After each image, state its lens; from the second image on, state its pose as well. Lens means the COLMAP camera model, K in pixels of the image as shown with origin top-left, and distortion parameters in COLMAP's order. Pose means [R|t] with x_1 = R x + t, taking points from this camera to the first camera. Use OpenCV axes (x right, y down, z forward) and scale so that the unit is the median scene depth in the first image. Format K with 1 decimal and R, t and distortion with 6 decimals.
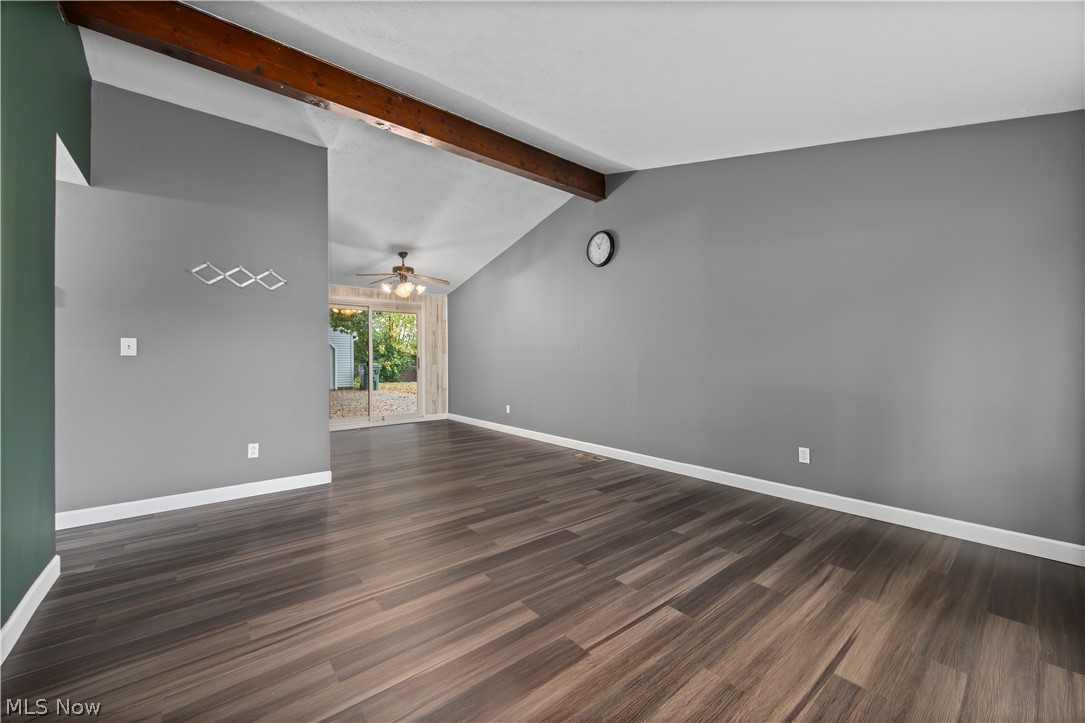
lens RADIAL K [[418.1, 0, 546.4], [0, 418.1, 357.0], [0, 0, 1]] dist [-0.006608, 0.000498]
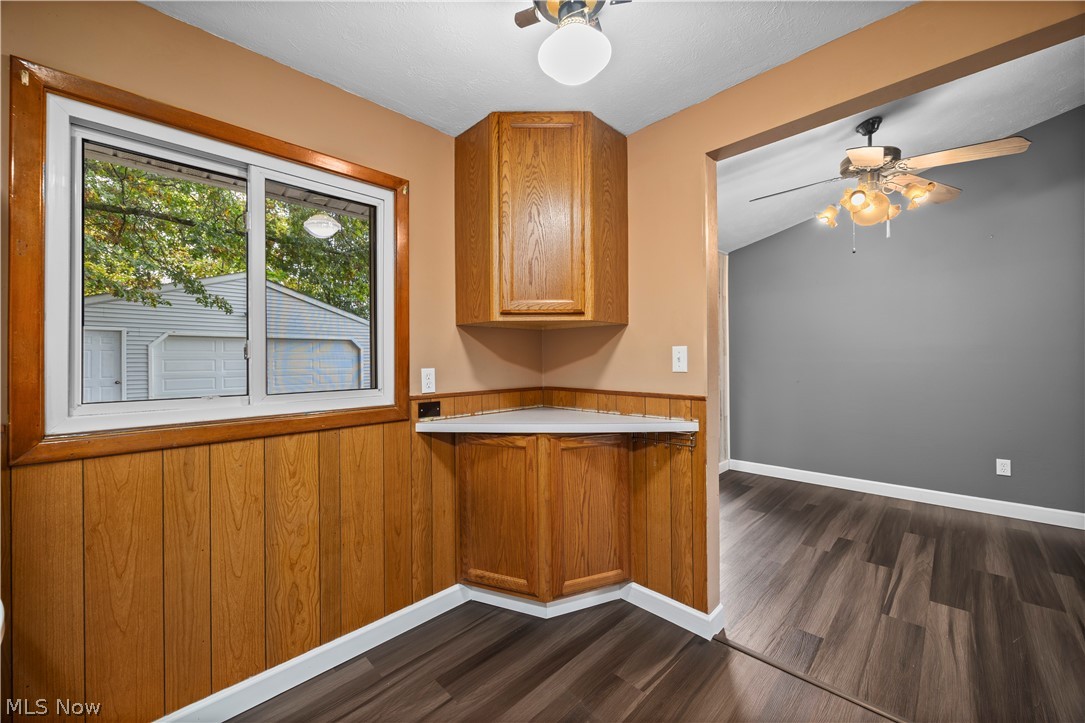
lens RADIAL K [[418.1, 0, 538.6], [0, 418.1, 360.4], [0, 0, 1]] dist [-0.006608, 0.000498]
pose [[0.996493, -0.007622, 0.083330, -0.737671], [0.006867, 0.999933, 0.009345, -0.010348], [-0.083396, -0.008740, 0.996478, 0.617333]]
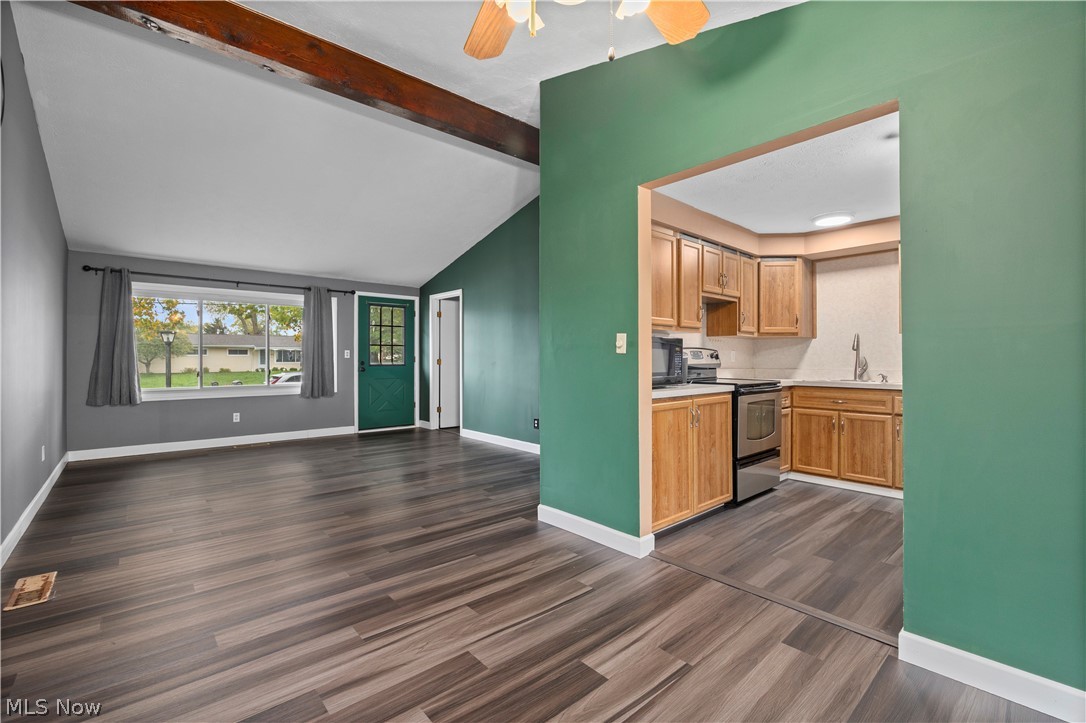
lens RADIAL K [[472.2, 0, 546.9], [0, 472.2, 358.9], [0, 0, 1]] dist [-0.015080, -0.000844]
pose [[-0.999466, 0.004202, -0.032402, -0.333016], [0.004482, 0.999953, -0.008580, 0.009298], [0.032365, -0.008721, -0.999438, 1.221396]]
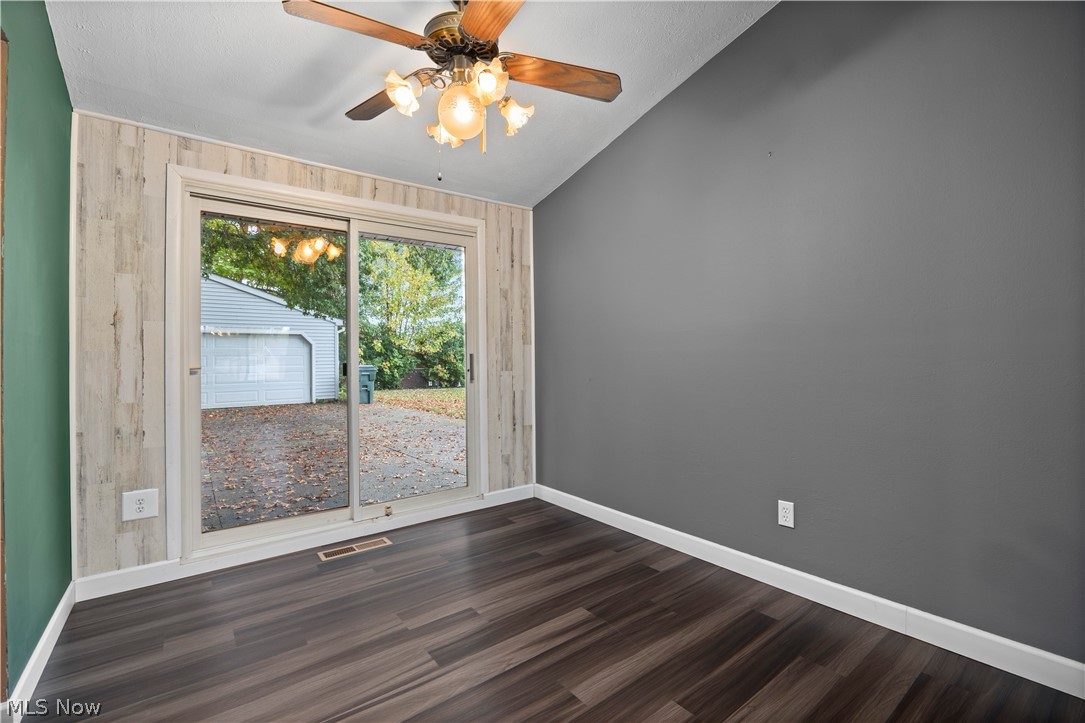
lens RADIAL K [[471.8, 0, 538.1], [0, 471.8, 357.5], [0, 0, 1]] dist [-0.015080, -0.000844]
pose [[0.998984, -0.005155, -0.044766, -0.286042], [0.005304, 0.999981, 0.003222, 0.005355], [0.044749, -0.003457, 0.998992, 0.703819]]
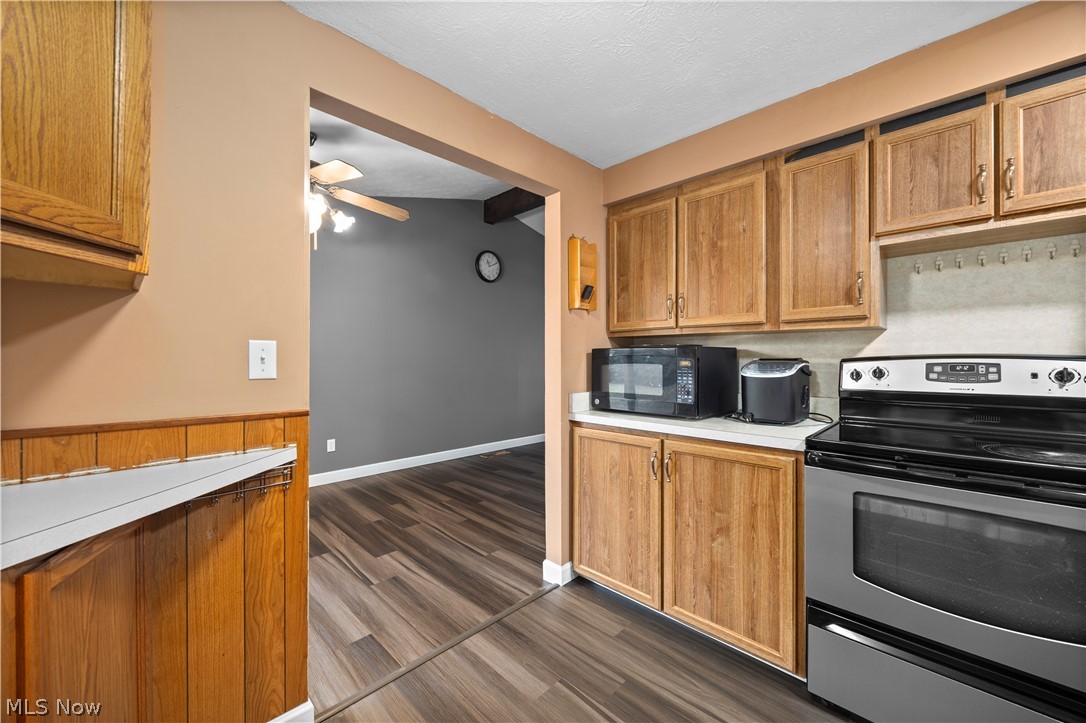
lens RADIAL K [[418.5, 0, 545.3], [0, 418.5, 360.1], [0, 0, 1]] dist [-0.006608, 0.000498]
pose [[-0.093880, 0.002303, 0.995581, -0.831520], [-0.006041, 0.999978, -0.002882, -0.007651], [-0.995565, -0.006285, -0.093864, 0.804821]]
